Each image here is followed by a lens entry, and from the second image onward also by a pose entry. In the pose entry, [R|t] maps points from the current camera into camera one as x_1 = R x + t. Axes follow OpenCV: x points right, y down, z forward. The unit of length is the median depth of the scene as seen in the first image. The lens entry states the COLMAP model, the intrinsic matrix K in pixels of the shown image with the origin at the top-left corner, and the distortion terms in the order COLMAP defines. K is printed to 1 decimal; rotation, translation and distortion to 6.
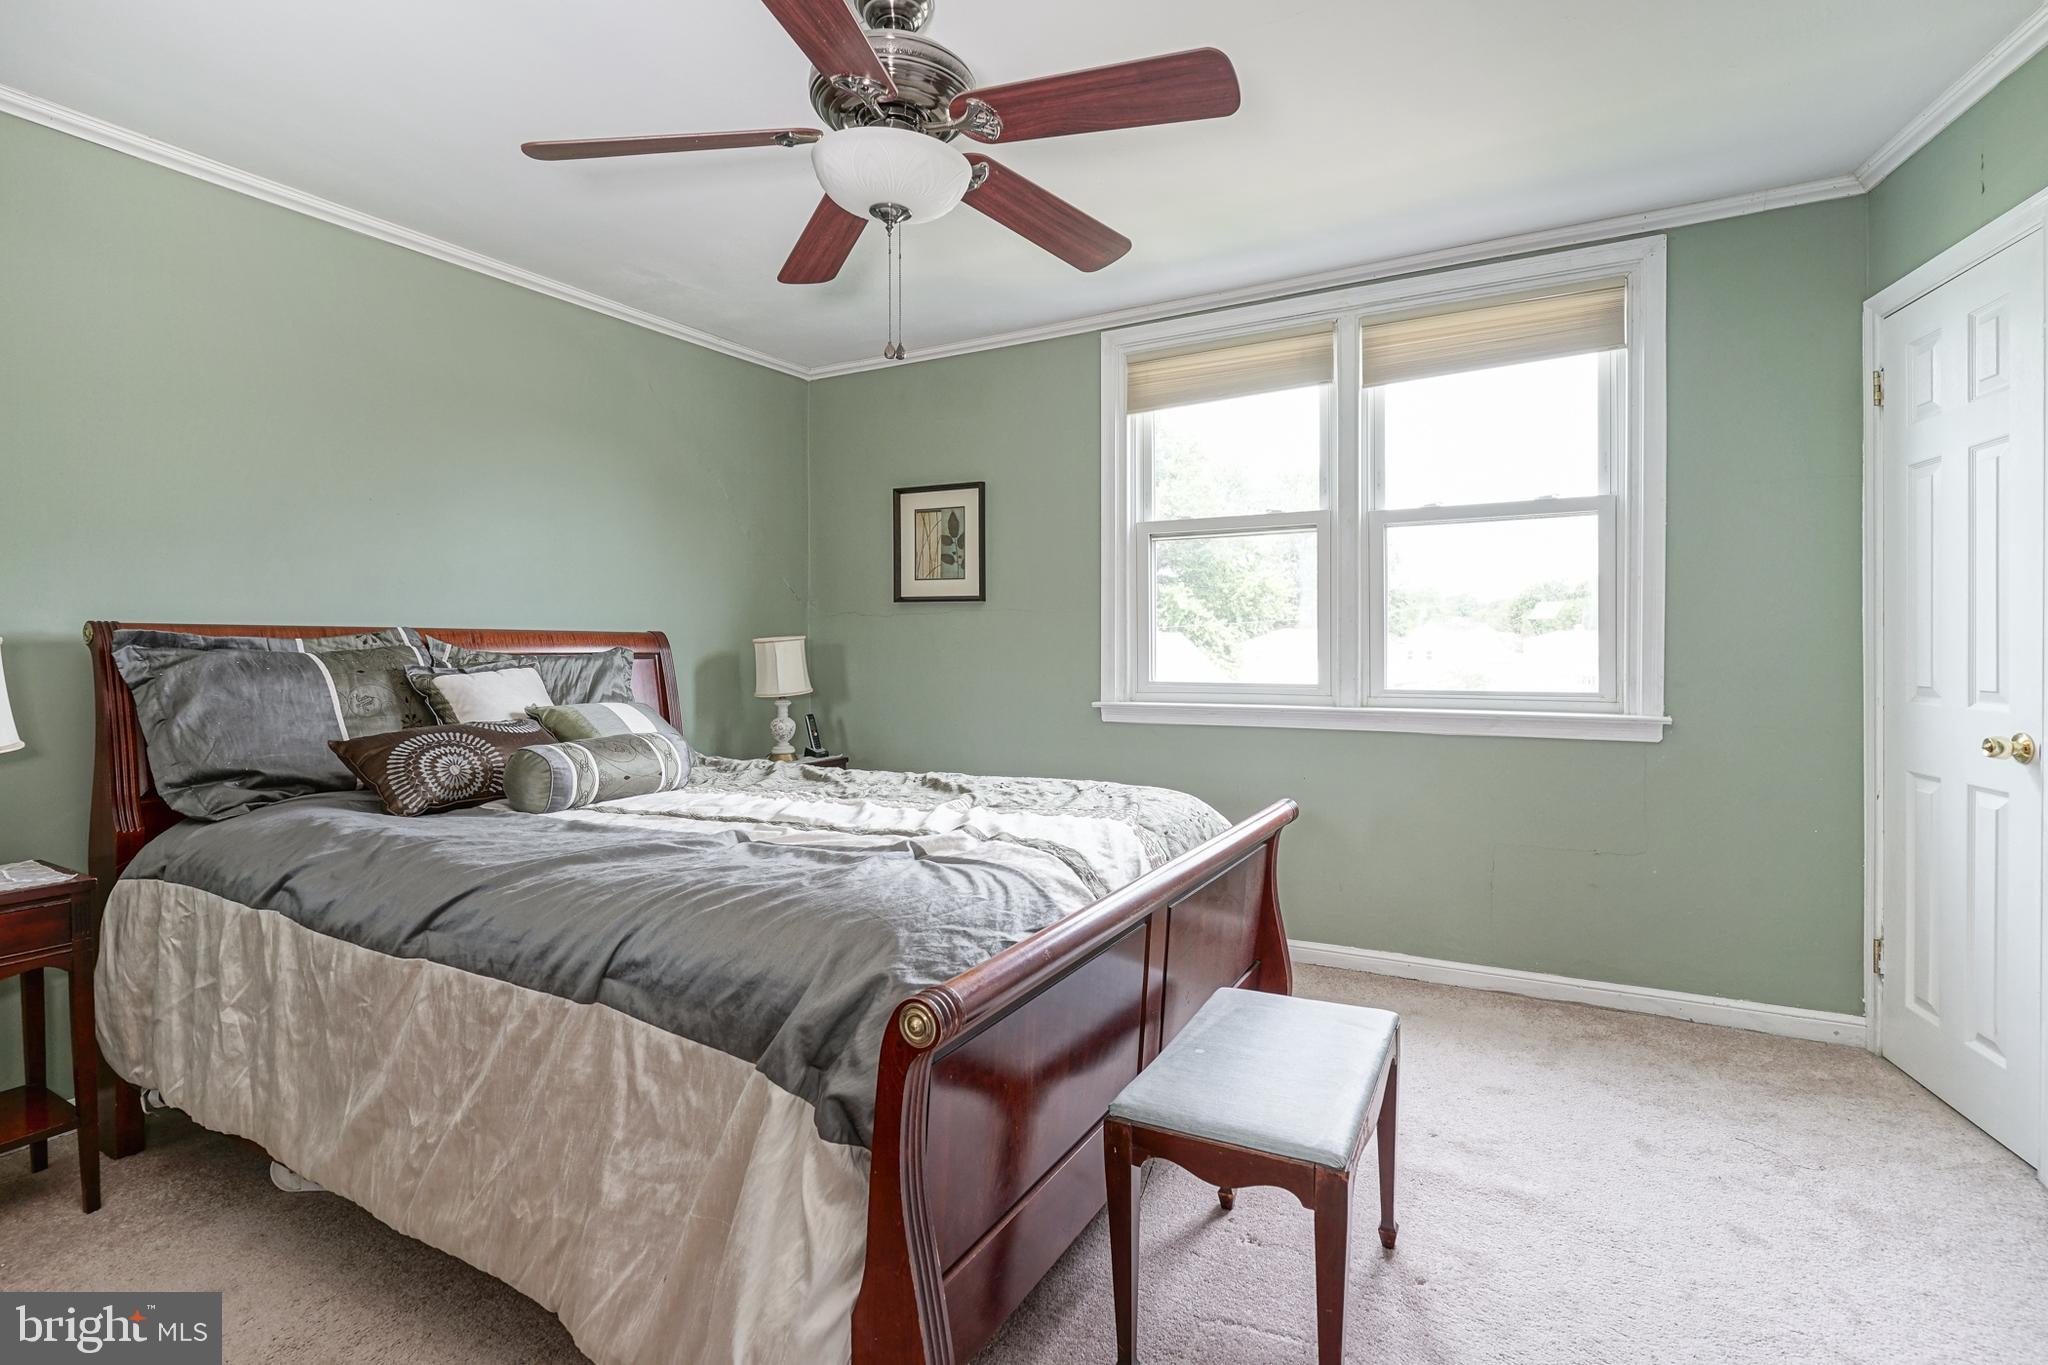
lens RADIAL K [[992.1, 0, 1033.1], [0, 992.1, 652.8], [0, 0, 1]] dist [-0.008352, 0.001838]
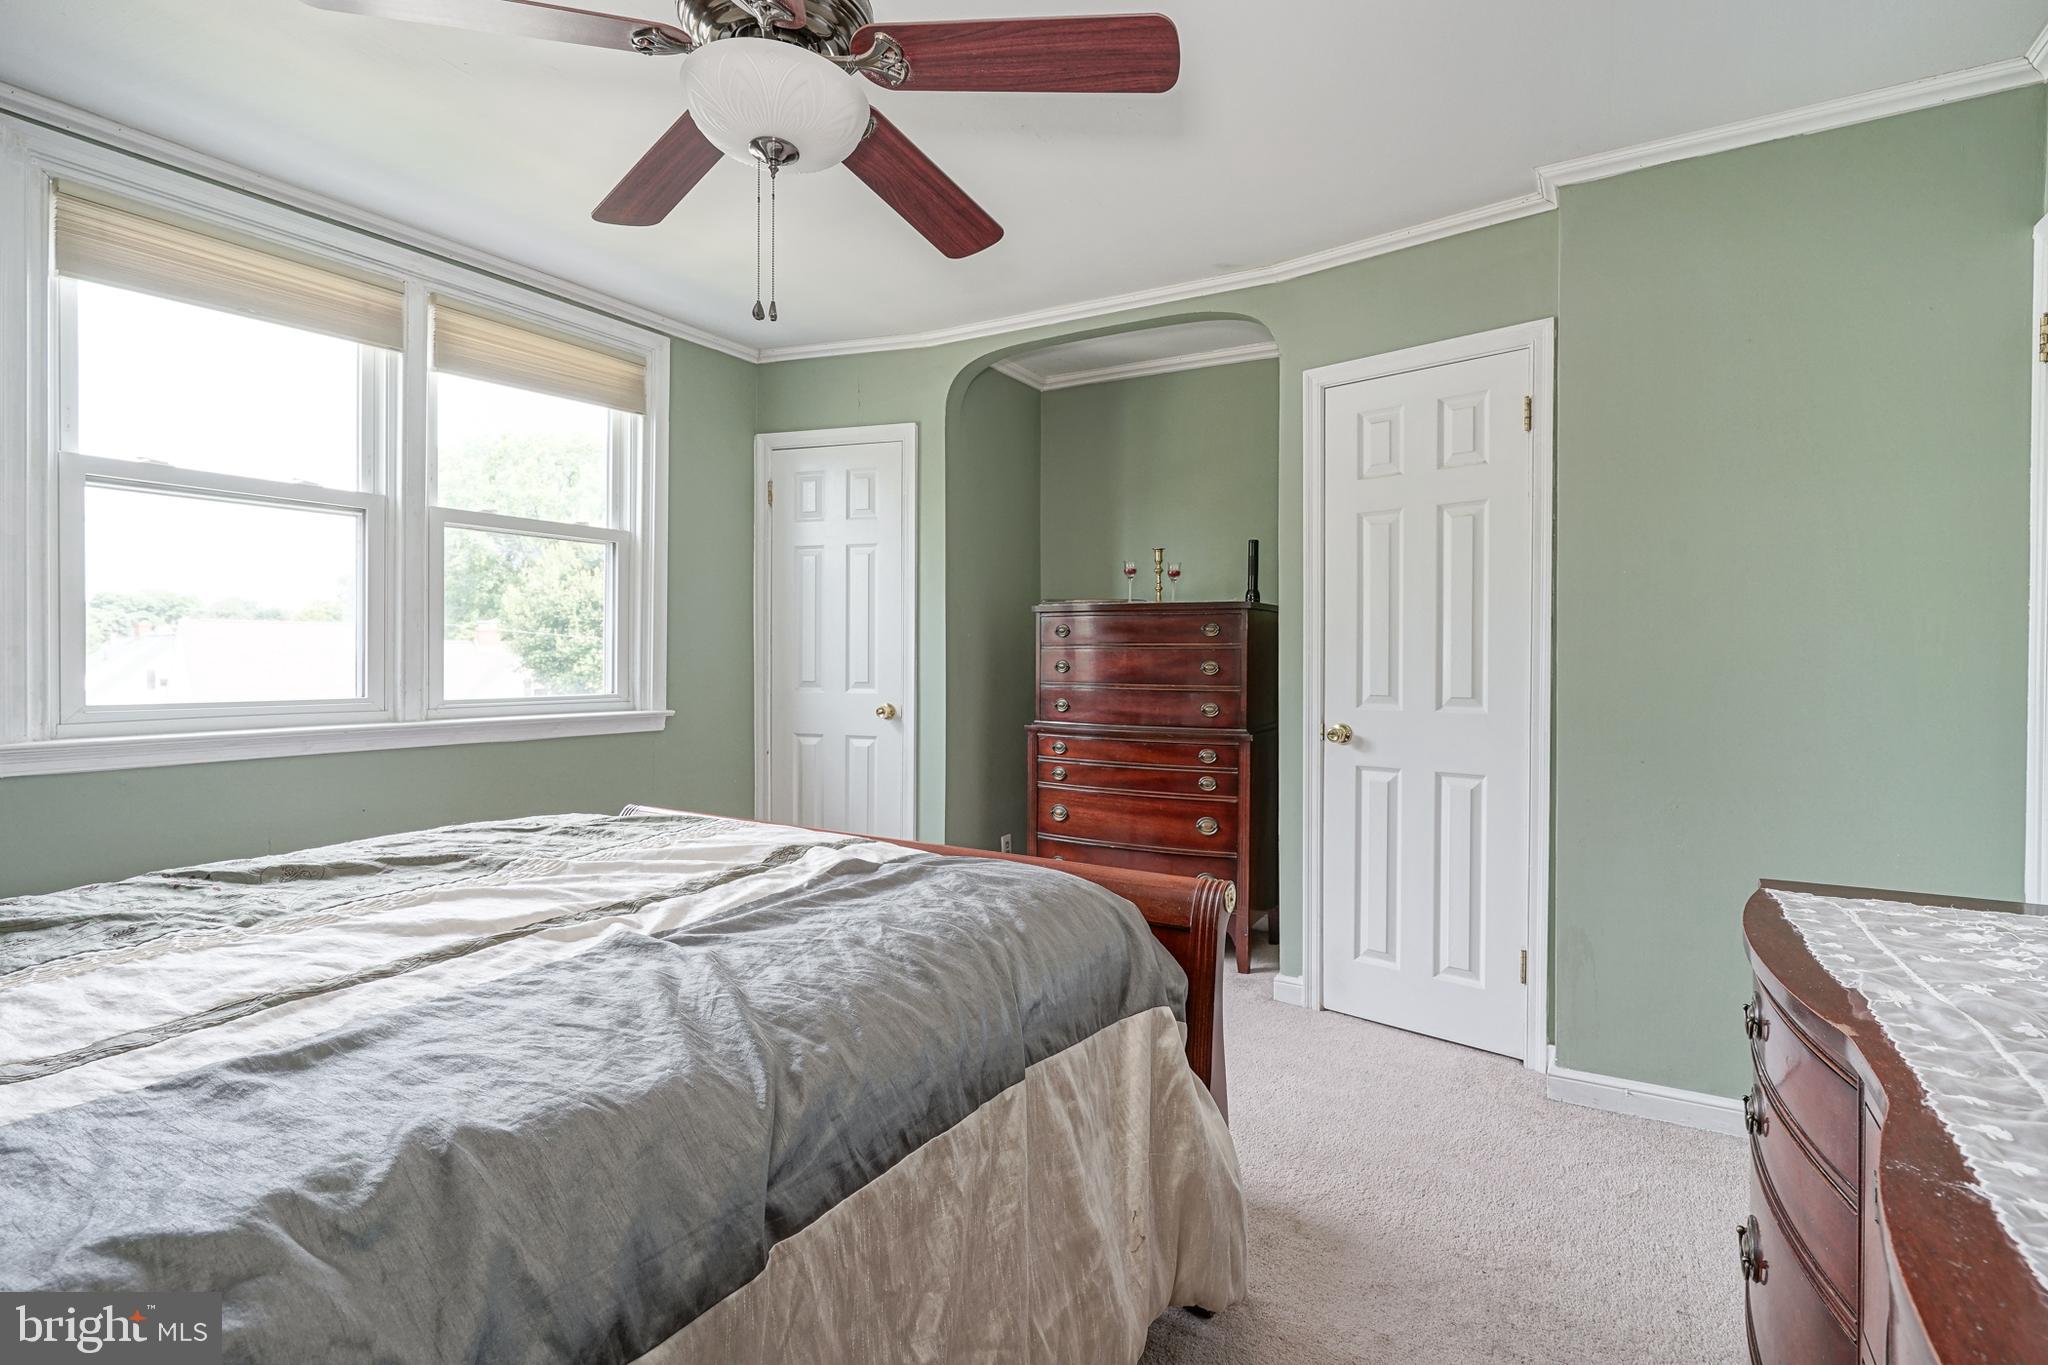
lens RADIAL K [[992.1, 0, 1033.1], [0, 992.1, 652.8], [0, 0, 1]] dist [-0.008352, 0.001838]
pose [[0.027672, 0.008501, 0.999581, -0.598328], [0.001272, 0.999963, -0.008539, 0.001274], [-0.999616, 0.001508, 0.027661, 0.453324]]
